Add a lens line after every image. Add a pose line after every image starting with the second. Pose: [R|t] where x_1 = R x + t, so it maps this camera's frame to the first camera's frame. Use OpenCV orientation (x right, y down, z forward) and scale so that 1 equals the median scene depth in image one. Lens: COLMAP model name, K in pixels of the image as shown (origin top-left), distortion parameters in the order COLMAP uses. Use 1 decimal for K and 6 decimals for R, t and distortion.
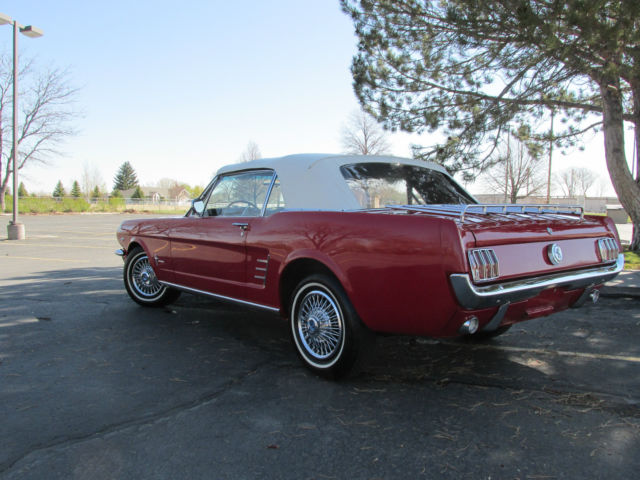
lens RADIAL K [[529.7, 0, 320.0], [0, 529.7, 240.0], [0, 0, 1]] dist [-0.040110, 0.012854]
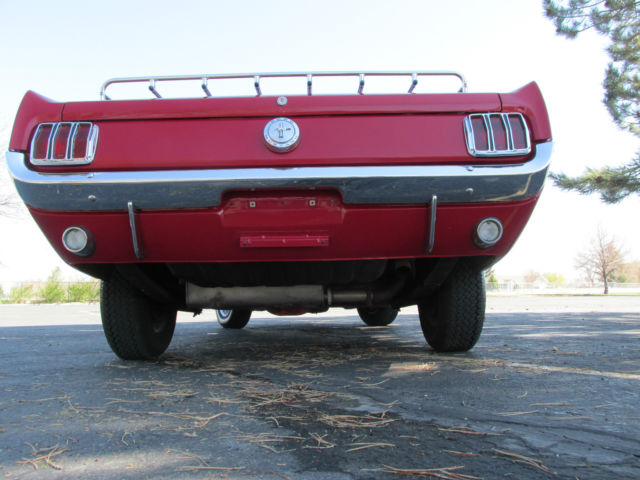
lens RADIAL K [[529.7, 0, 320.0], [0, 529.7, 240.0], [0, 0, 1]] dist [-0.040110, 0.012854]
pose [[0.786945, -0.085028, -0.611137, 0.194235], [-0.020331, 0.986349, -0.163411, 0.055159], [0.616689, 0.141021, 0.774473, 0.140480]]
